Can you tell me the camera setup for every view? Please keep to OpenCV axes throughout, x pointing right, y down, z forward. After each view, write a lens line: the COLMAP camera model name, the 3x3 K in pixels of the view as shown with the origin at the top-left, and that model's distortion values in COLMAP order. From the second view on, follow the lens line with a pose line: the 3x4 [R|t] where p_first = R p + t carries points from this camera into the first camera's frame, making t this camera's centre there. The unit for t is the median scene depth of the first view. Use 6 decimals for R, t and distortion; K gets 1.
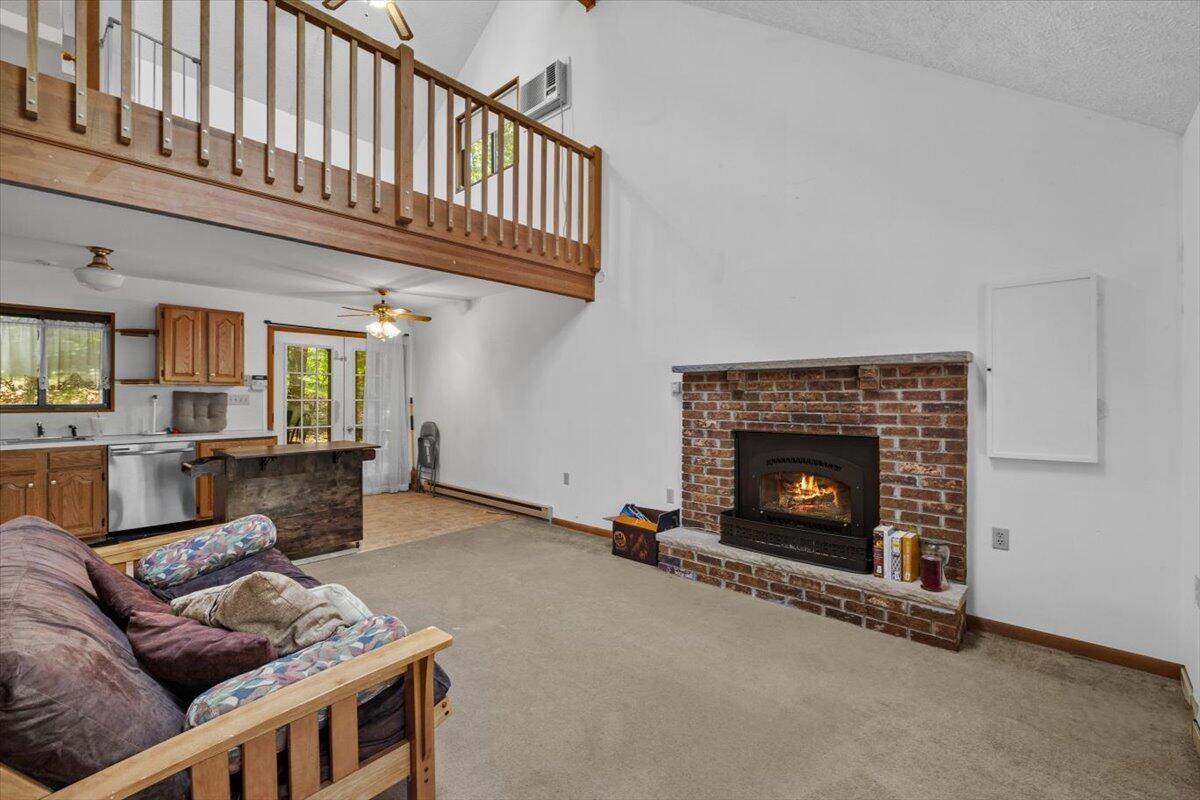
lens RADIAL K [[515.6, 0, 601.2], [0, 515.6, 396.1], [0, 0, 1]] dist [0.001434, -0.000066]
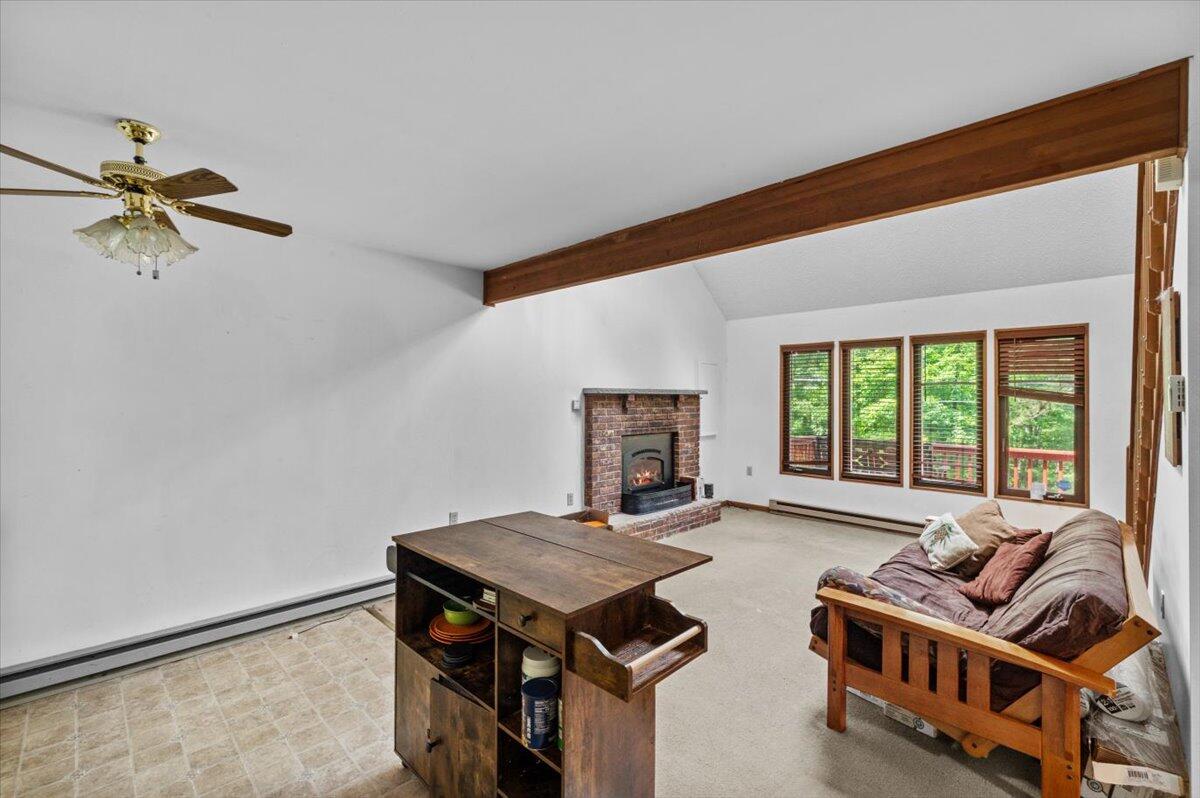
lens RADIAL K [[515.6, 0, 599.8], [0, 515.6, 402.1], [0, 0, 1]] dist [0.001434, -0.000066]
pose [[0.033479, -0.003661, 0.999433, -1.390152], [-0.001127, 0.999993, 0.003701, -0.037808], [-0.999439, -0.001250, 0.033475, 1.232212]]
